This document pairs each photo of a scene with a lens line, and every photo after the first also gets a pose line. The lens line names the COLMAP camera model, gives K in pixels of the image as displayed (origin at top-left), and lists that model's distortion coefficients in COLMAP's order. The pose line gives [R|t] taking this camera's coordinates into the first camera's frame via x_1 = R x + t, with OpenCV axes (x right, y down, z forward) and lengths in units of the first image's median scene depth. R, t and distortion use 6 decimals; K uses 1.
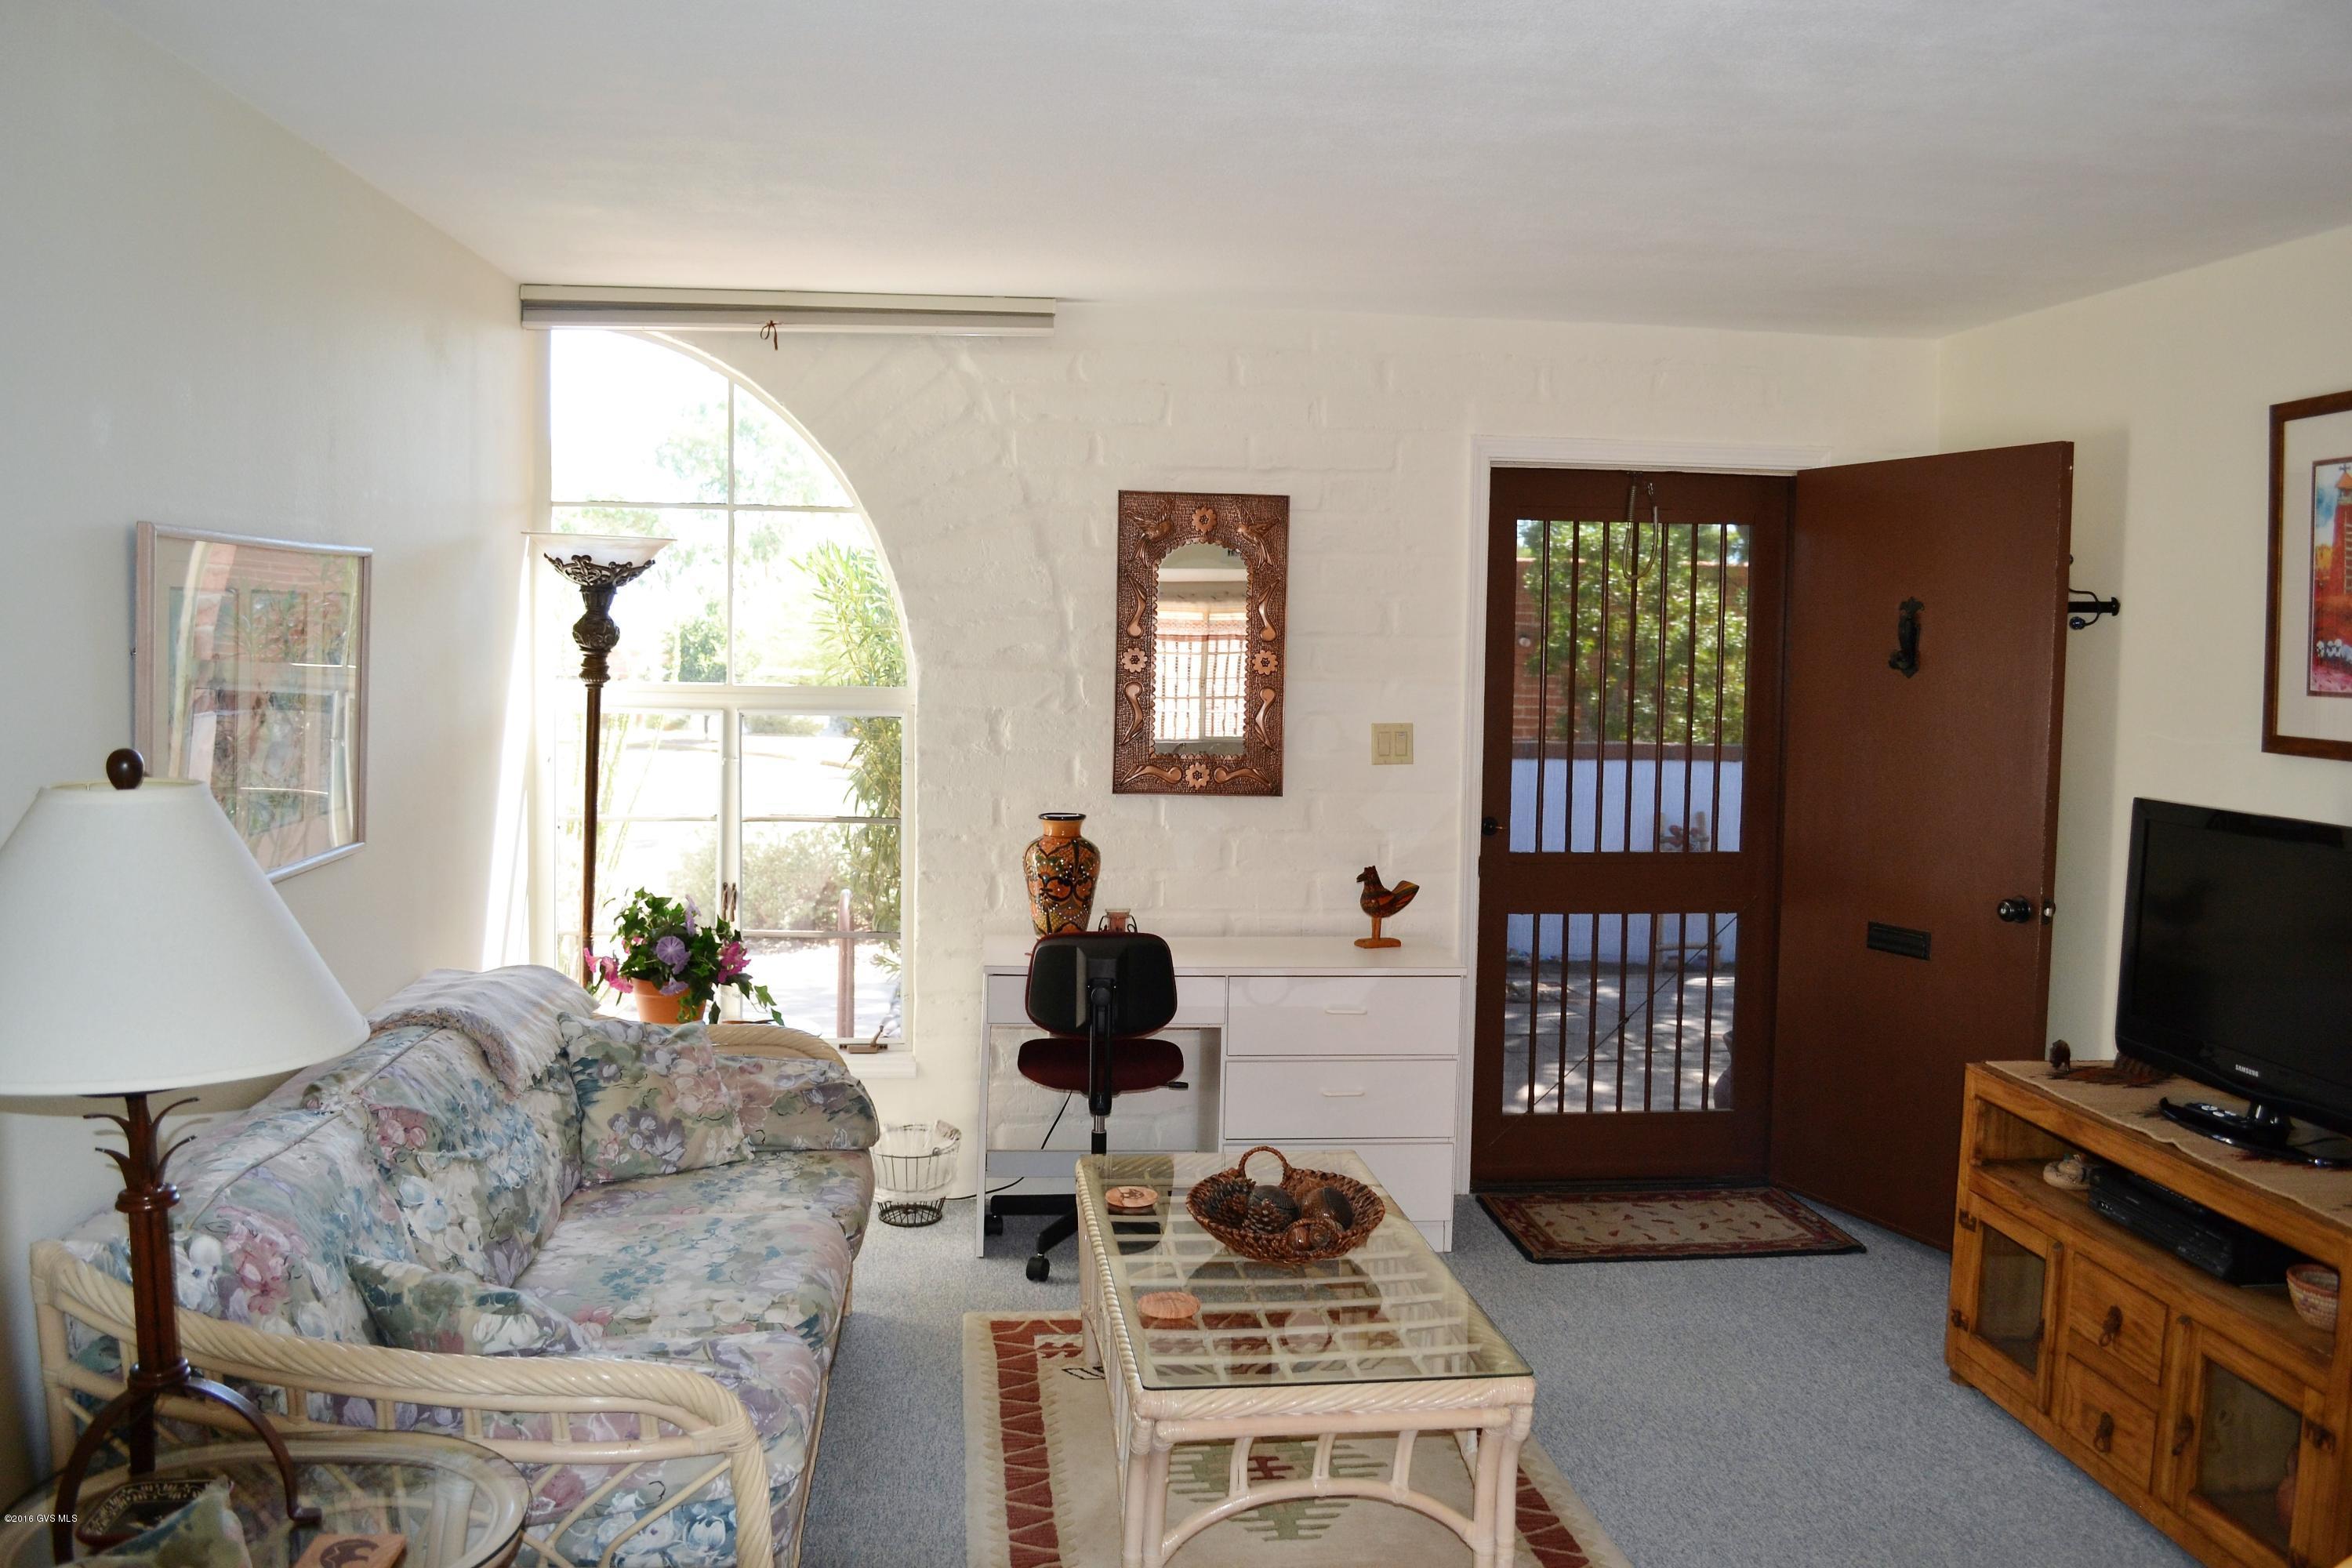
lens RADIAL K [[1887.5, 0, 1176.6], [0, 1887.5, 771.5], [0, 0, 1]] dist [-0.082965, 0.009020]
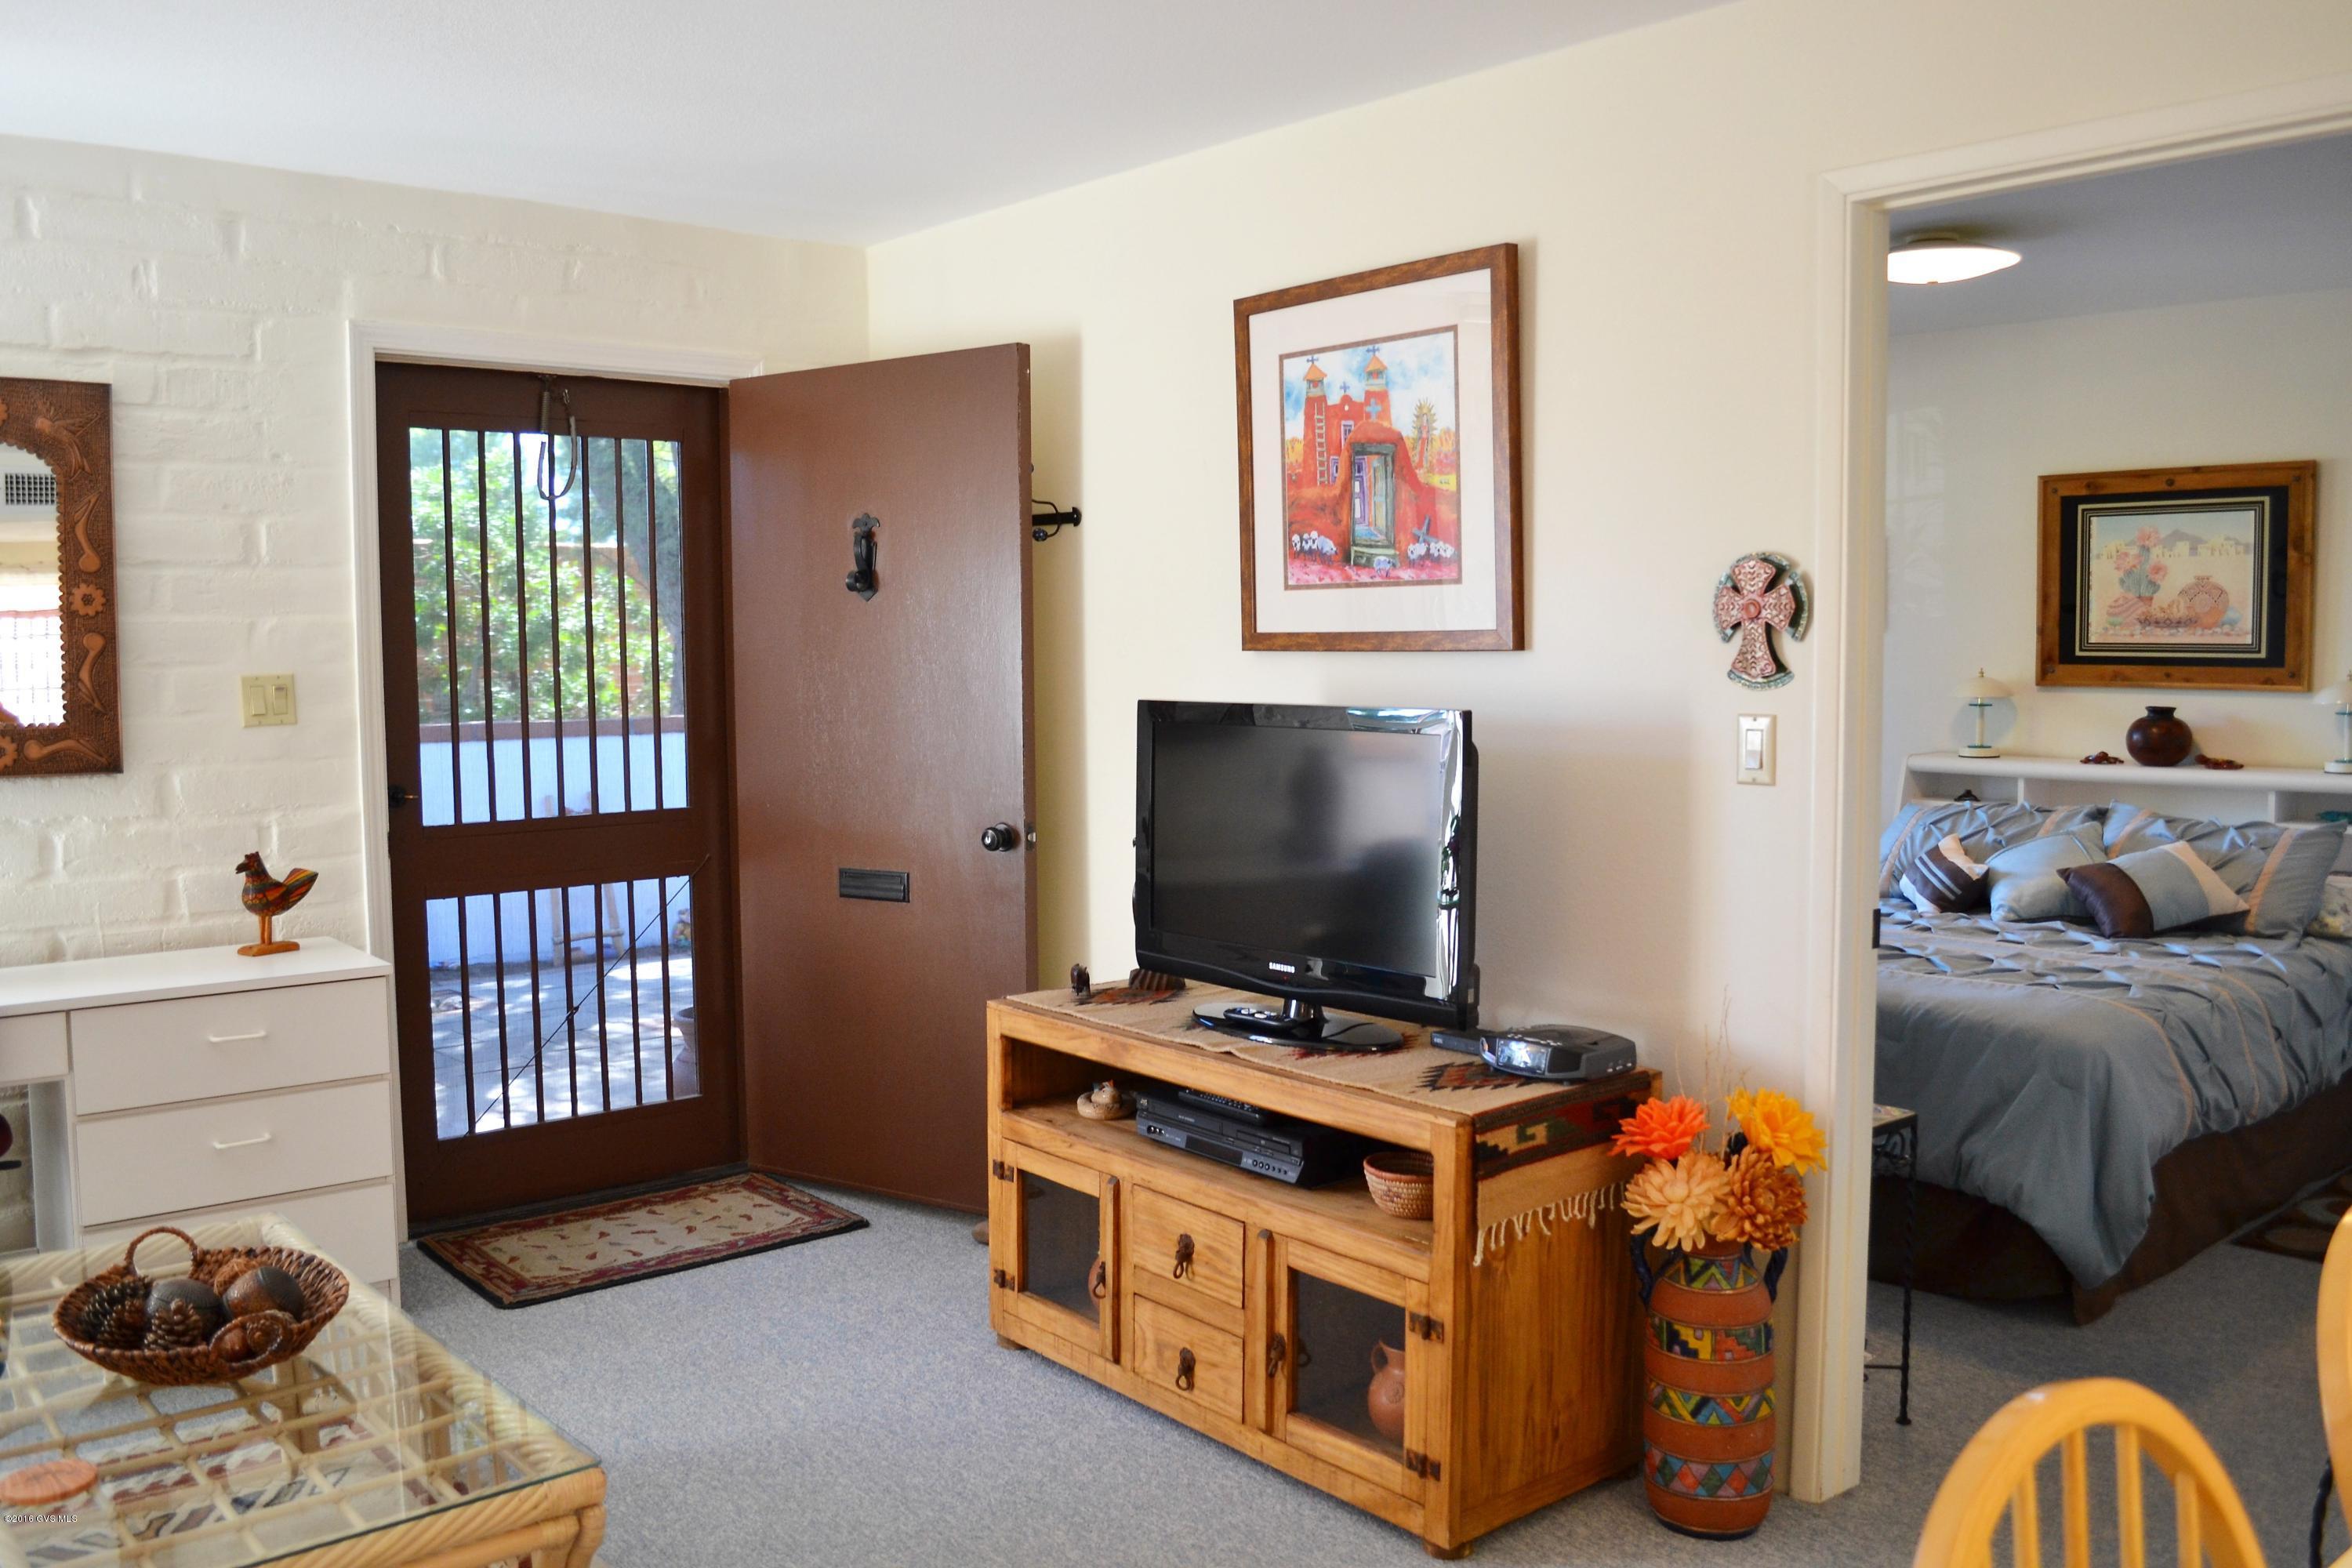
lens RADIAL K [[1887.5, 0, 1176.6], [0, 1887.5, 771.5], [0, 0, 1]] dist [-0.082965, 0.009020]
pose [[0.824923, -0.062274, 0.561804, -0.013898], [0.062004, 0.997884, 0.019568, 0.031641], [-0.561834, 0.018692, 0.827039, 0.175293]]
